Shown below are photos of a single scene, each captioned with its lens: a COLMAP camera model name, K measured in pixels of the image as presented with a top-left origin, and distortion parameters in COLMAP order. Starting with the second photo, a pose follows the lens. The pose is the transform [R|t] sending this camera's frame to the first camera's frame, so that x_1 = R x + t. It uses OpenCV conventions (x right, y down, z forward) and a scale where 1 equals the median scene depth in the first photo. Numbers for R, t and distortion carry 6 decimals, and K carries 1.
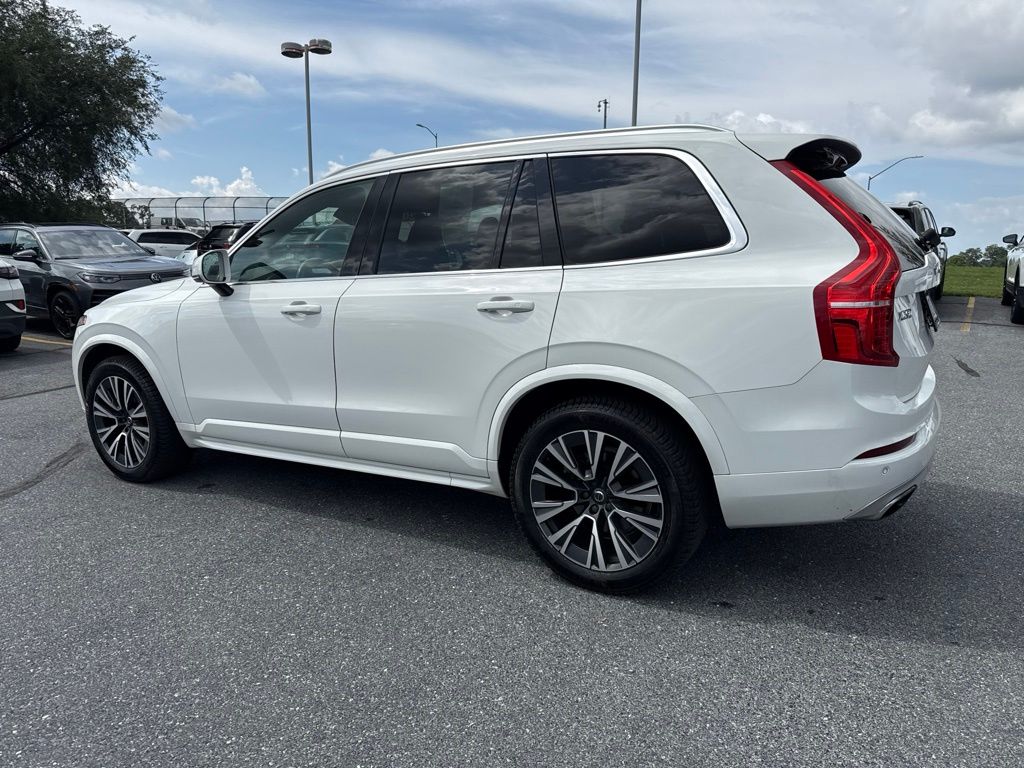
lens RADIAL K [[725.9, 0, 500.7], [0, 725.9, 388.7], [0, 0, 1]] dist [0.027913, -0.037873]
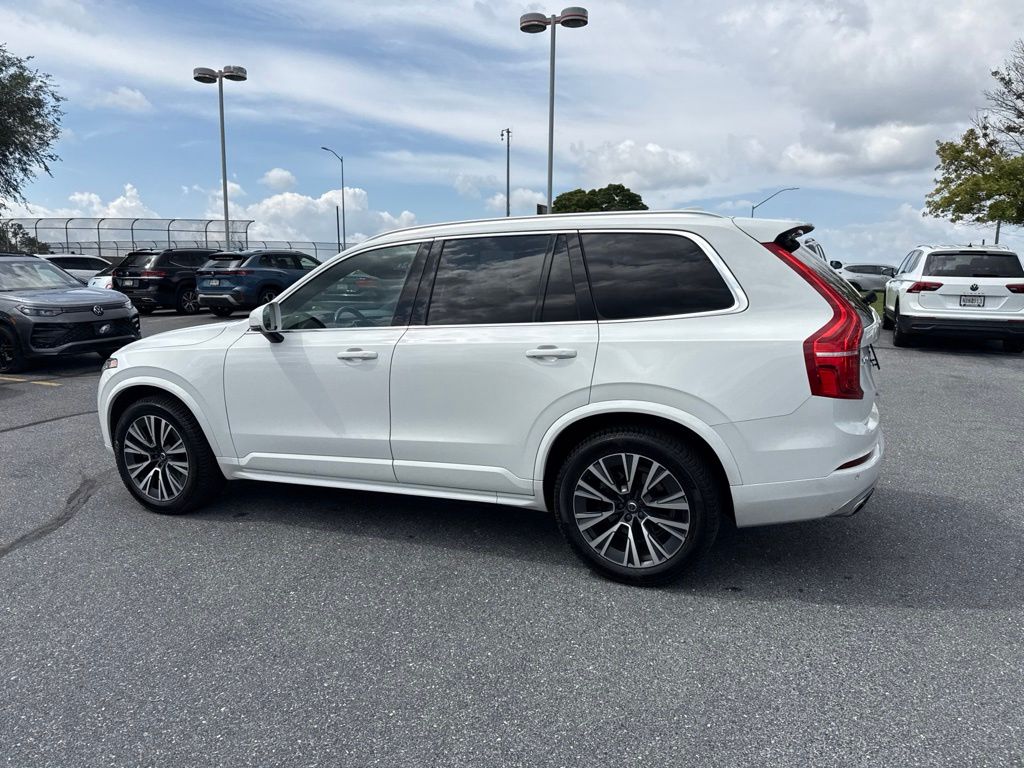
lens RADIAL K [[725.9, 0, 501.2], [0, 725.9, 385.3], [0, 0, 1]] dist [0.027913, -0.037873]
pose [[0.991014, -0.018488, 0.132476, -0.199513], [0.022852, 0.999243, -0.031499, -0.019763], [-0.131793, 0.034243, 0.990686, -0.163380]]
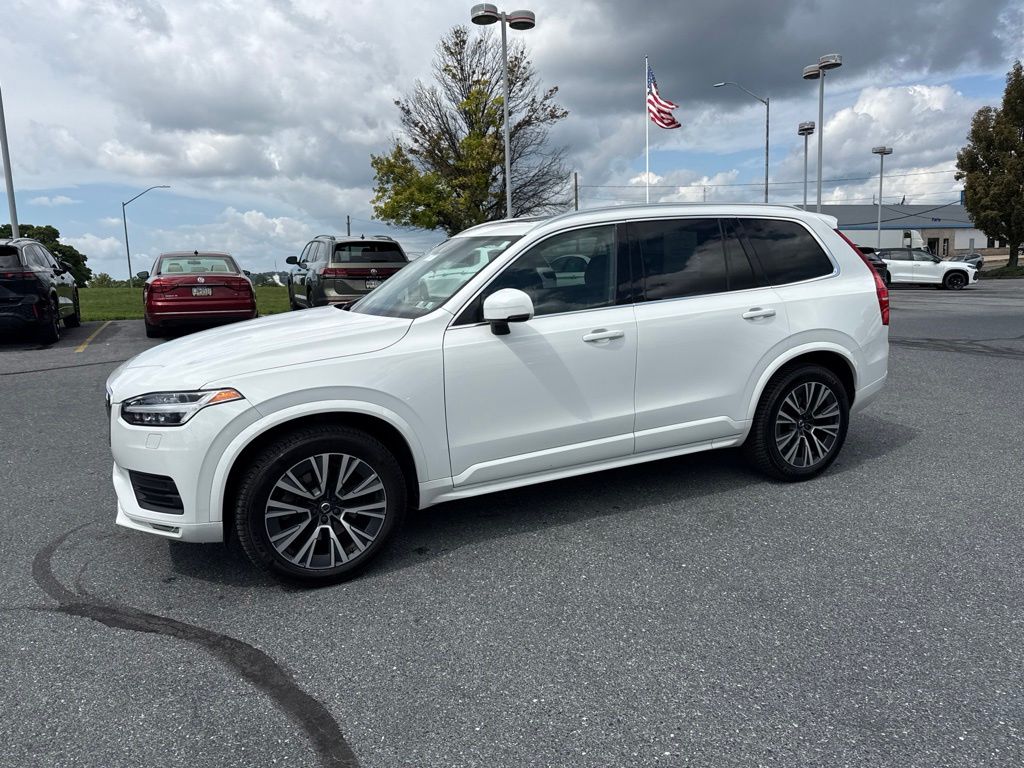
lens RADIAL K [[725.9, 0, 504.4], [0, 725.9, 387.2], [0, 0, 1]] dist [0.027913, -0.037873]
pose [[0.553572, -0.148063, 0.819534, -1.306703], [0.176477, 0.982576, 0.058314, -0.122705], [-0.813888, 0.112348, 0.570056, 0.482632]]
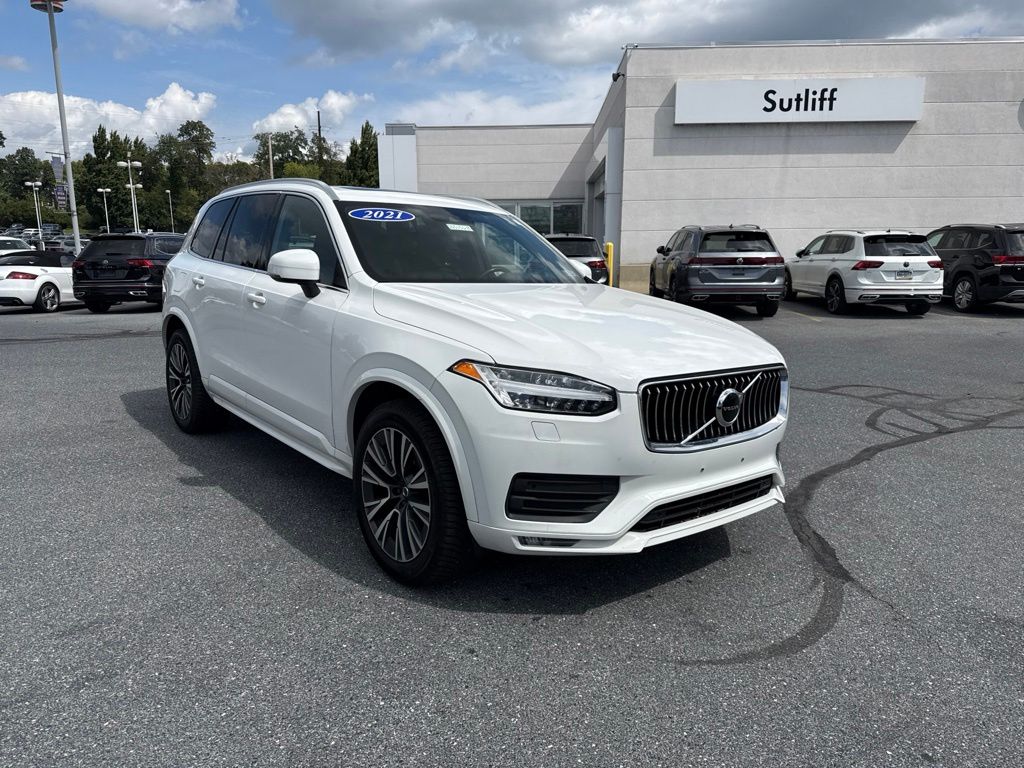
lens RADIAL K [[725.9, 0, 509.6], [0, 725.9, 382.8], [0, 0, 1]] dist [0.027913, -0.037873]
pose [[-0.942771, -0.063615, 0.327318, -0.767824], [0.054923, 0.938597, 0.340615, -0.458303], [-0.328888, 0.339099, -0.881388, 2.409484]]
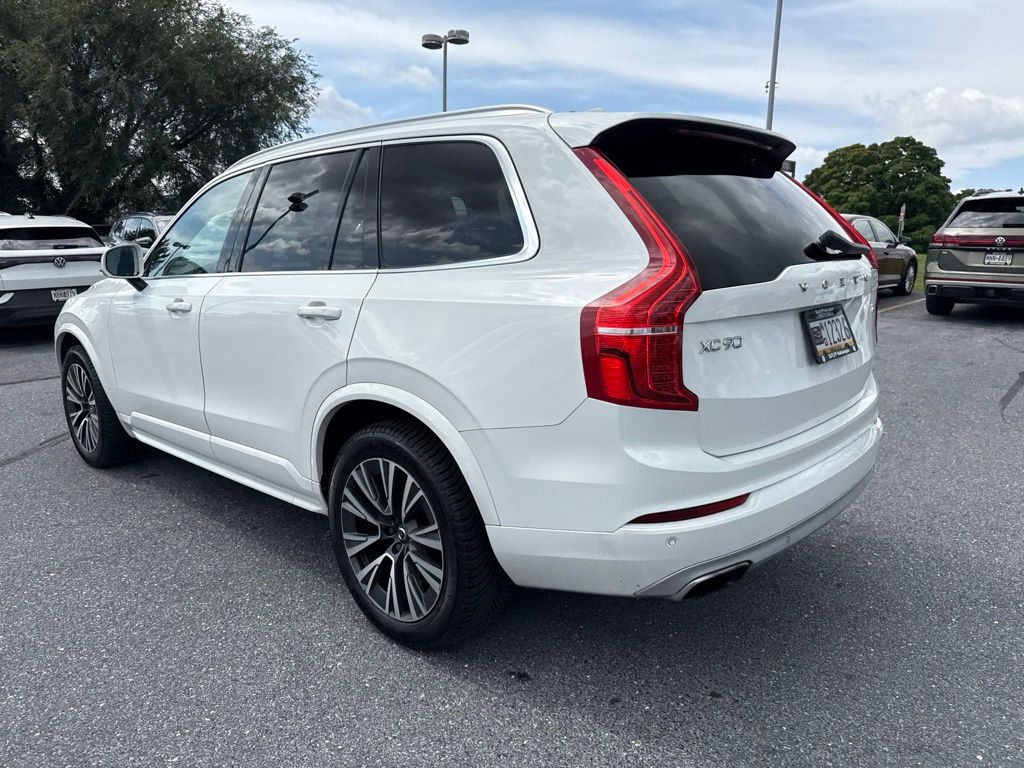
lens RADIAL K [[725.9, 0, 501.5], [0, 725.9, 388.4], [0, 0, 1]] dist [0.027913, -0.037873]
pose [[0.976901, 0.052477, -0.207150, 0.347401], [-0.049336, 0.998576, 0.020303, -0.041312], [0.207920, -0.009615, 0.978099, 0.136927]]
